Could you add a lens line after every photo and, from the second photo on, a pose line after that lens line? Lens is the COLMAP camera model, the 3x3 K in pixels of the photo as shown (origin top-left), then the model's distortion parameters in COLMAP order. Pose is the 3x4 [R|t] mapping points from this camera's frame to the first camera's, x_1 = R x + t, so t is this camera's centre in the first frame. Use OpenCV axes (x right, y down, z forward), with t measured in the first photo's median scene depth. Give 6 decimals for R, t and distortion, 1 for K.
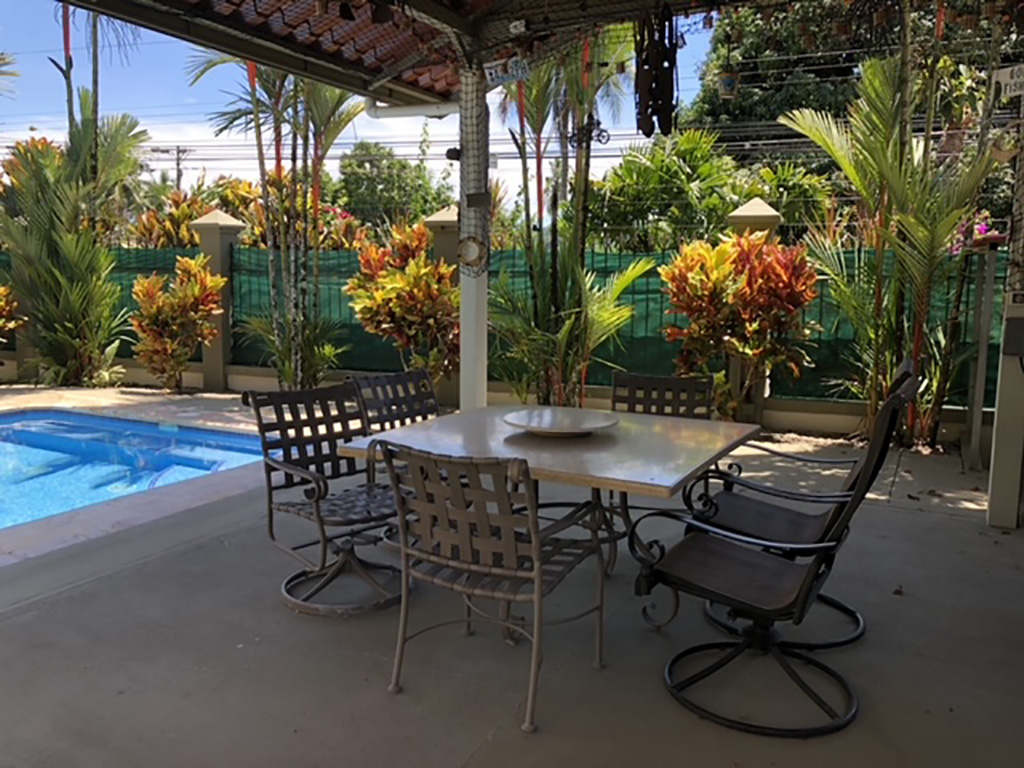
lens RADIAL K [[852.8, 0, 512.0], [0, 852.8, 384.0], [0, 0, 1]] dist [0.053969, -0.072794]
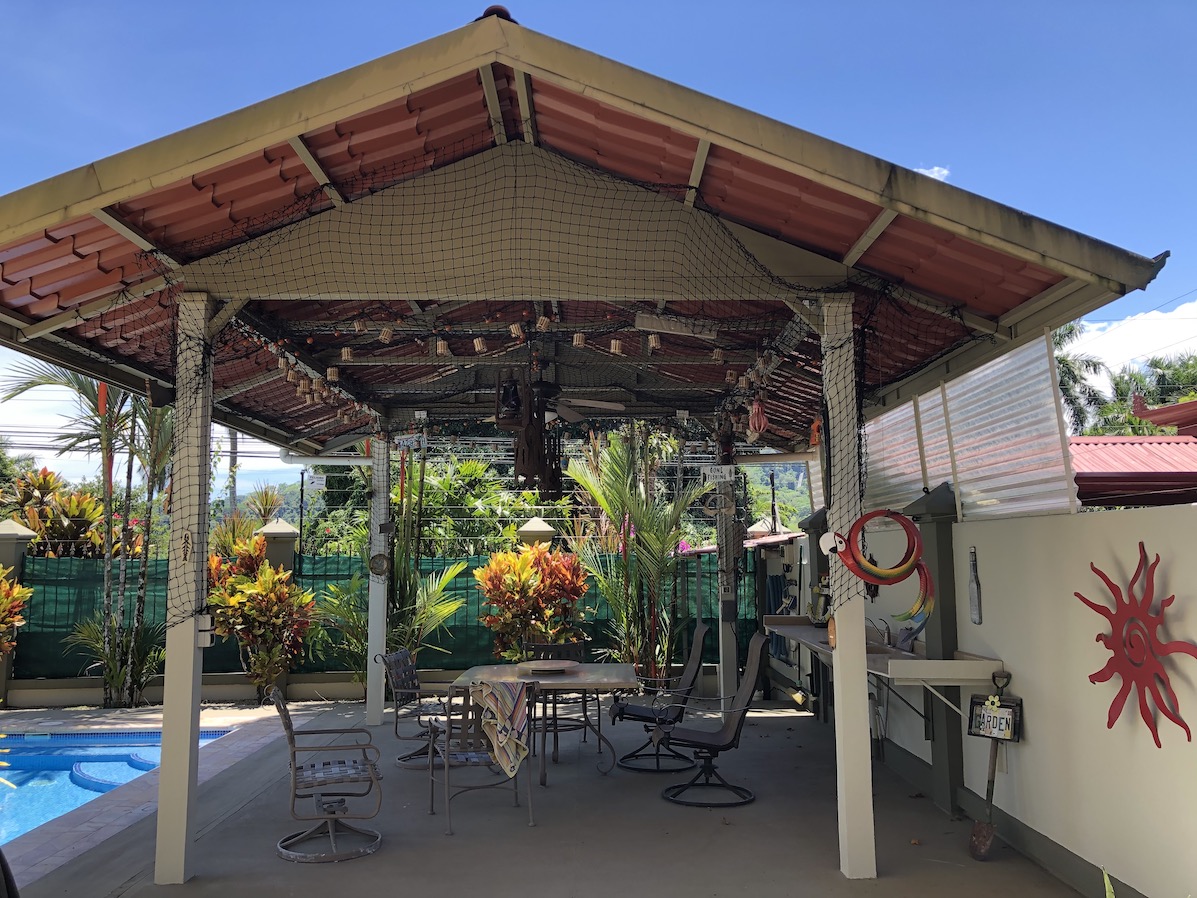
lens RADIAL K [[996.8, 0, 598.5], [0, 996.8, 449.0], [0, 0, 1]] dist [0.053969, -0.072794]
pose [[0.886959, 0.032891, 0.460676, -0.379139], [0.076057, 0.973441, -0.215936, 0.027927], [-0.455543, 0.226564, 0.860900, -0.453350]]
